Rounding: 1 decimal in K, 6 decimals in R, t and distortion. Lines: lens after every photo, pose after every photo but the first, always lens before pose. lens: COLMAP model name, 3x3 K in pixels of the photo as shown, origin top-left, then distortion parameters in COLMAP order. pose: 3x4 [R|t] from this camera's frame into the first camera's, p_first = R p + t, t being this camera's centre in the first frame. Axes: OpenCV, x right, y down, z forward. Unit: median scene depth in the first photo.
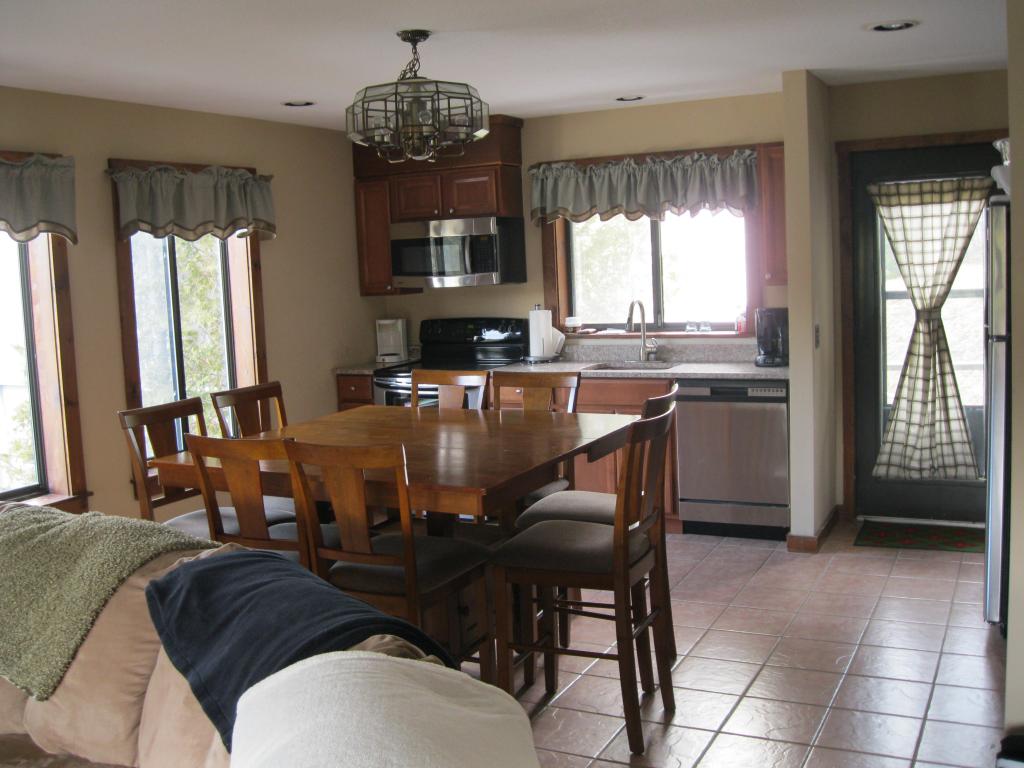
lens RADIAL K [[1041.9, 0, 479.8], [0, 1041.9, 369.1], [0, 0, 1]] dist [-0.116450, 0.033411]
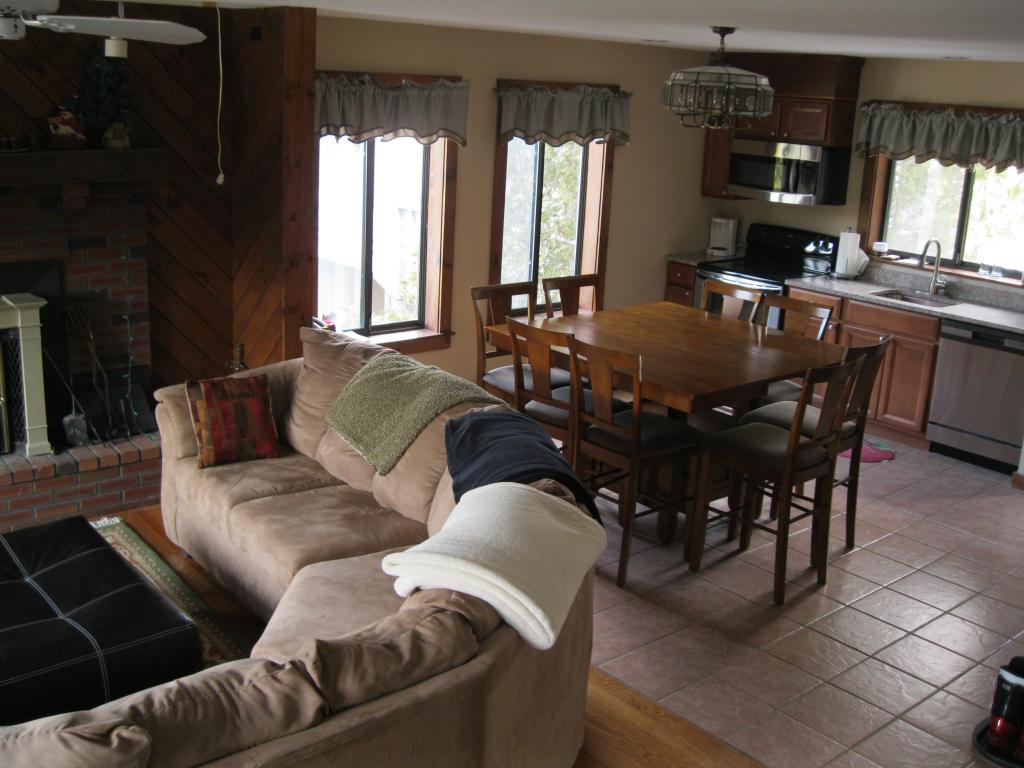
lens RADIAL K [[1036.3, 0, 479.8], [0, 1036.3, 366.7], [0, 0, 1]] dist [-0.124743, 0.041159]
pose [[0.917526, 0.182389, -0.353383, 0.121332], [-0.123853, 0.975487, 0.181897, -0.075873], [0.377897, -0.123128, 0.917624, -0.207901]]
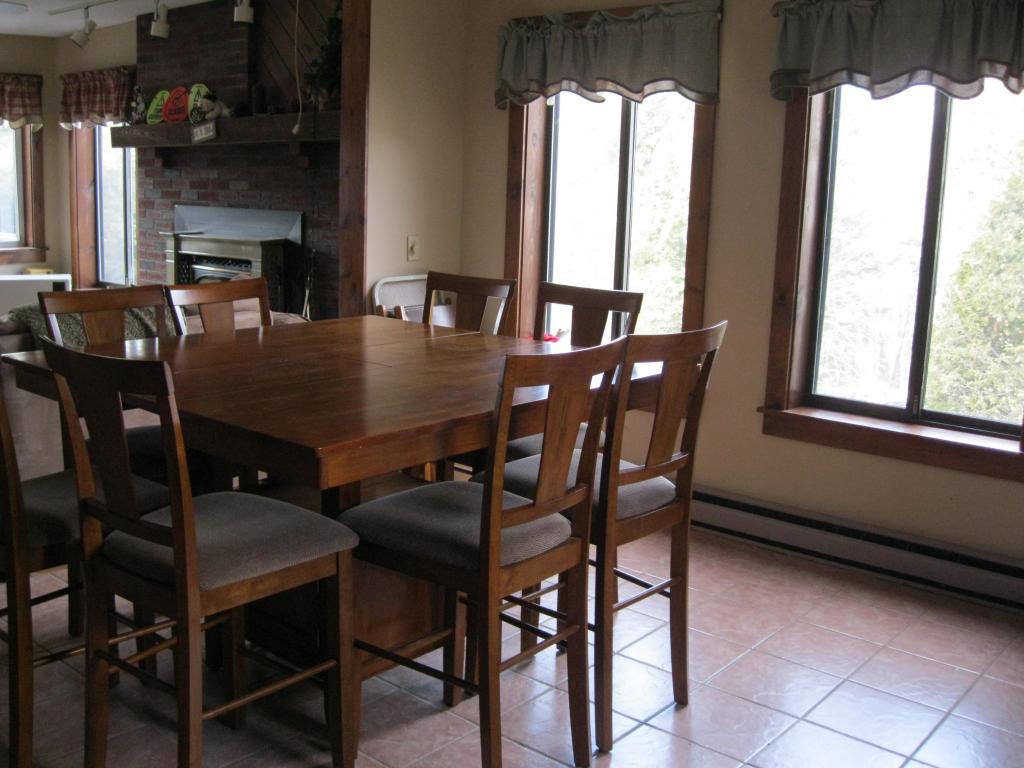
lens RADIAL K [[1035.7, 0, 490.8], [0, 1035.7, 371.1], [0, 0, 1]] dist [-0.127551, 0.052999]
pose [[-0.235976, 0.218024, -0.946985, 0.410060], [-0.109474, 0.962338, 0.248838, -0.083074], [0.965573, 0.162390, -0.203221, 0.874254]]
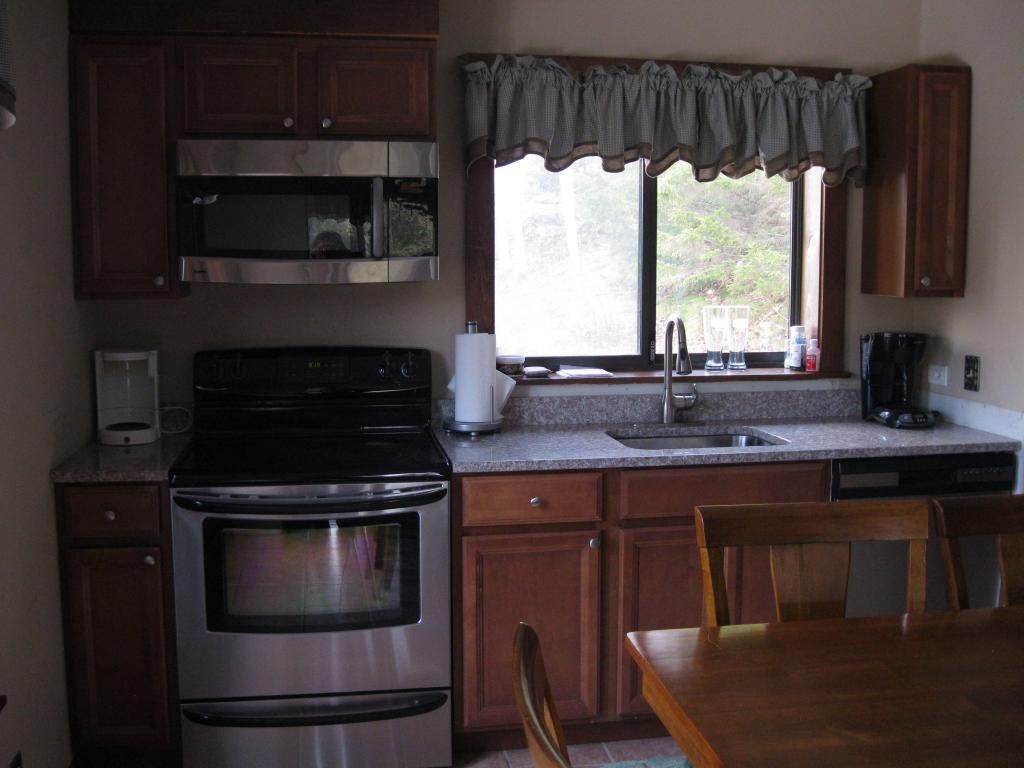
lens RADIAL K [[1035.7, 0, 490.8], [0, 1035.7, 371.1], [0, 0, 1]] dist [-0.127551, 0.052999]
pose [[0.800419, -0.017201, 0.599194, -0.286855], [0.026070, 0.999641, -0.006128, -0.039306], [-0.598874, 0.020526, 0.800580, 0.668481]]
